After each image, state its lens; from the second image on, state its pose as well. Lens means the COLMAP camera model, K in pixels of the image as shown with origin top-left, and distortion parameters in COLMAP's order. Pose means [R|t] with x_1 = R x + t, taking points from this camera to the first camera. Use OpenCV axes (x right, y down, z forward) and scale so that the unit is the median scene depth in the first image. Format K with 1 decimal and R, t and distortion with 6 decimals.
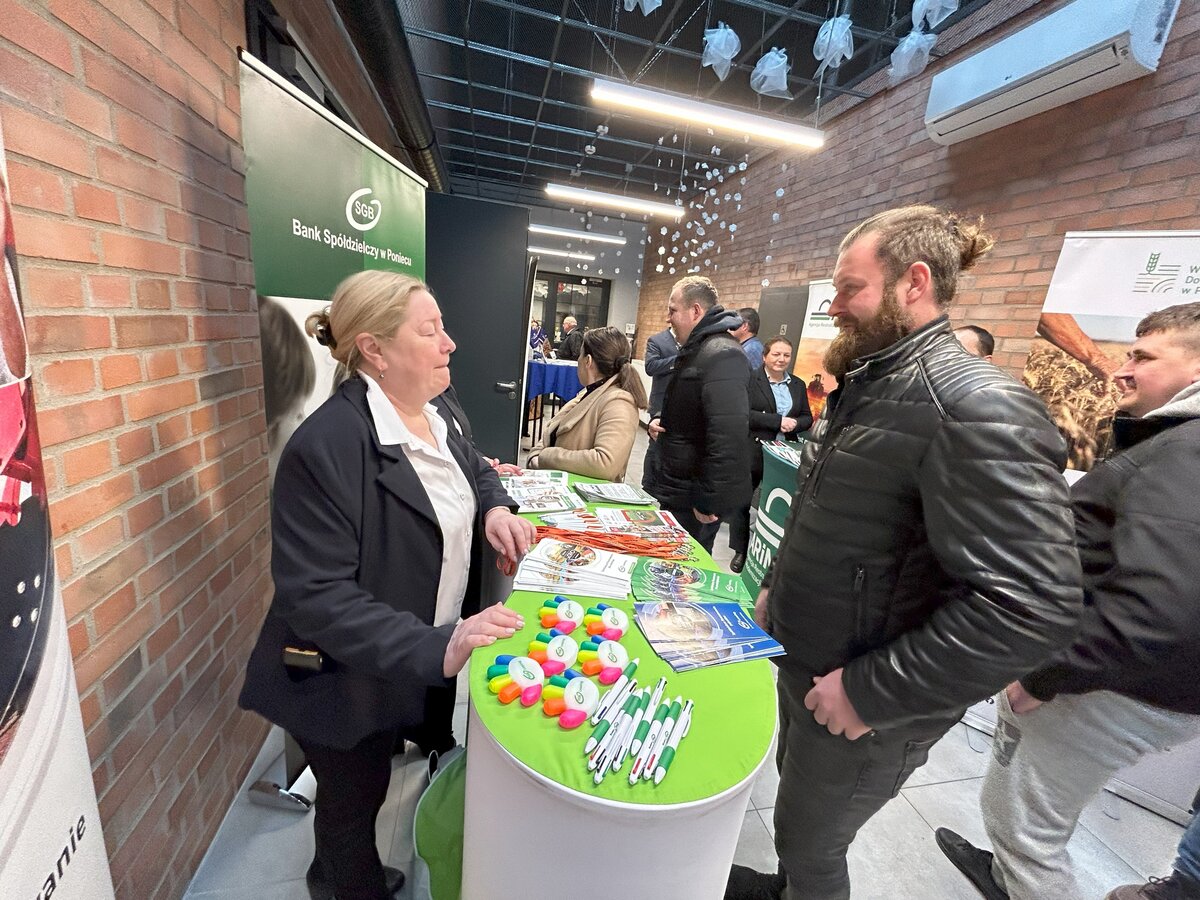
lens RADIAL K [[477.6, 0, 601.0], [0, 477.6, 455.3], [0, 0, 1]] dist [-0.018902, 0.000397]
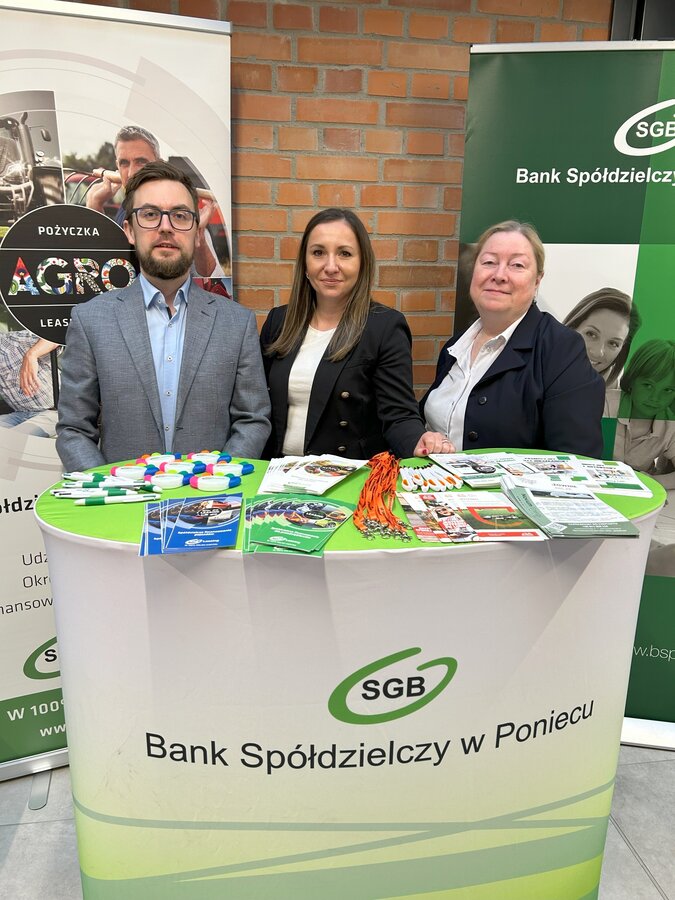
lens RADIAL K [[675.6, 0, 345.6], [0, 675.6, 451.5], [0, 0, 1]] dist [0.001834, -0.006191]
pose [[-0.072967, 0.149032, -0.986136, 1.215584], [-0.282474, 0.945196, 0.163746, -0.043534], [0.956496, 0.290506, -0.026871, 1.055083]]
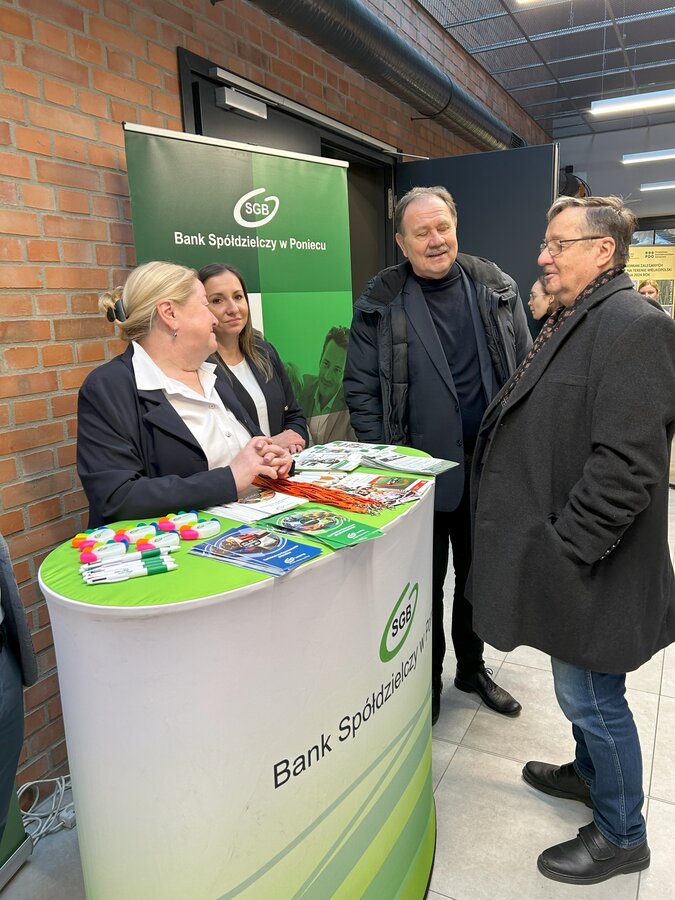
lens RADIAL K [[675.6, 0, 342.7], [0, 675.6, 447.5], [0, 0, 1]] dist [0.001834, -0.006191]
pose [[0.759973, -0.007774, -0.649908, 1.058546], [-0.046654, 0.996697, -0.066477, 0.211649], [0.648278, 0.080841, 0.757100, -0.036609]]
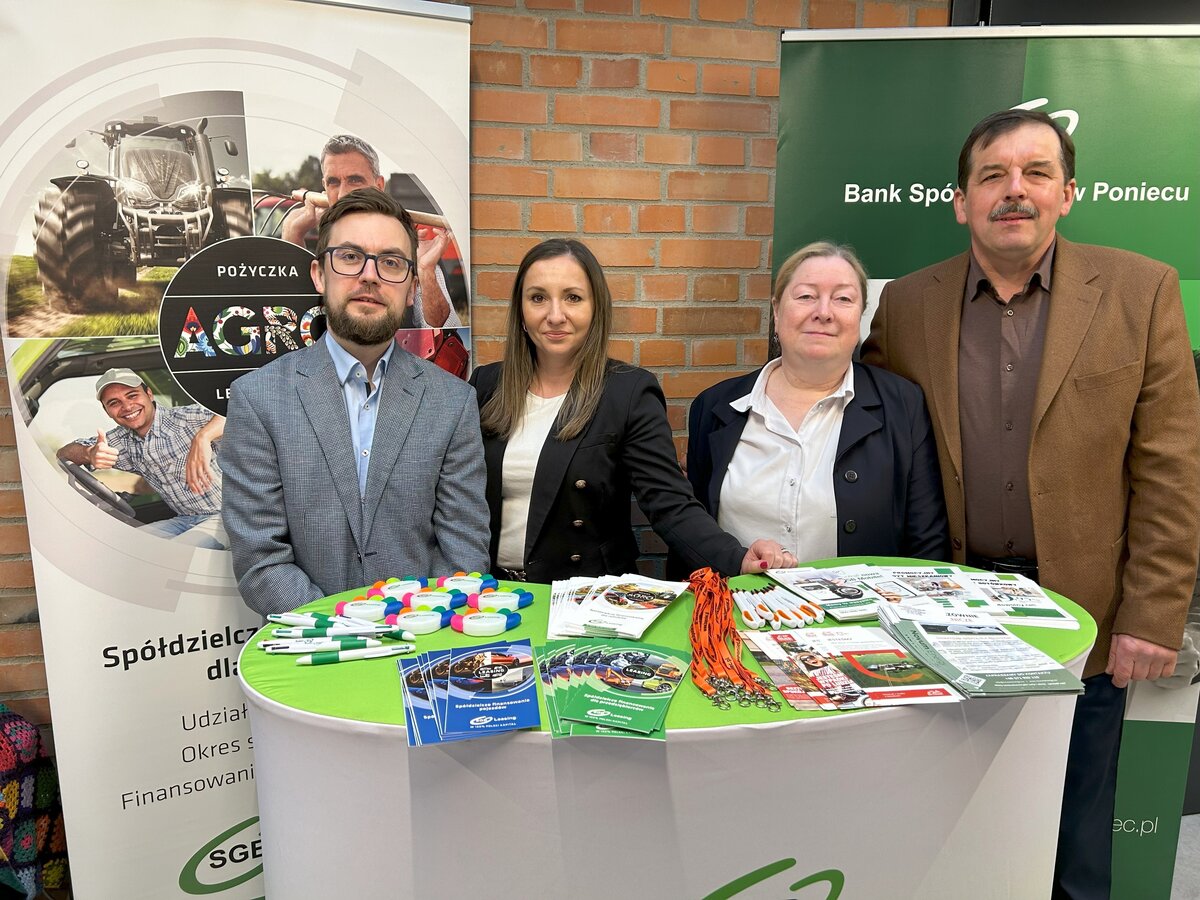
lens RADIAL K [[900.8, 0, 605.1], [0, 900.8, 455.5], [0, 0, 1]] dist [0.001834, -0.006191]
pose [[-0.028900, 0.070010, -0.997128, 1.187811], [-0.269541, 0.960047, 0.075219, -0.064223], [0.962555, 0.270940, -0.008875, 0.910833]]
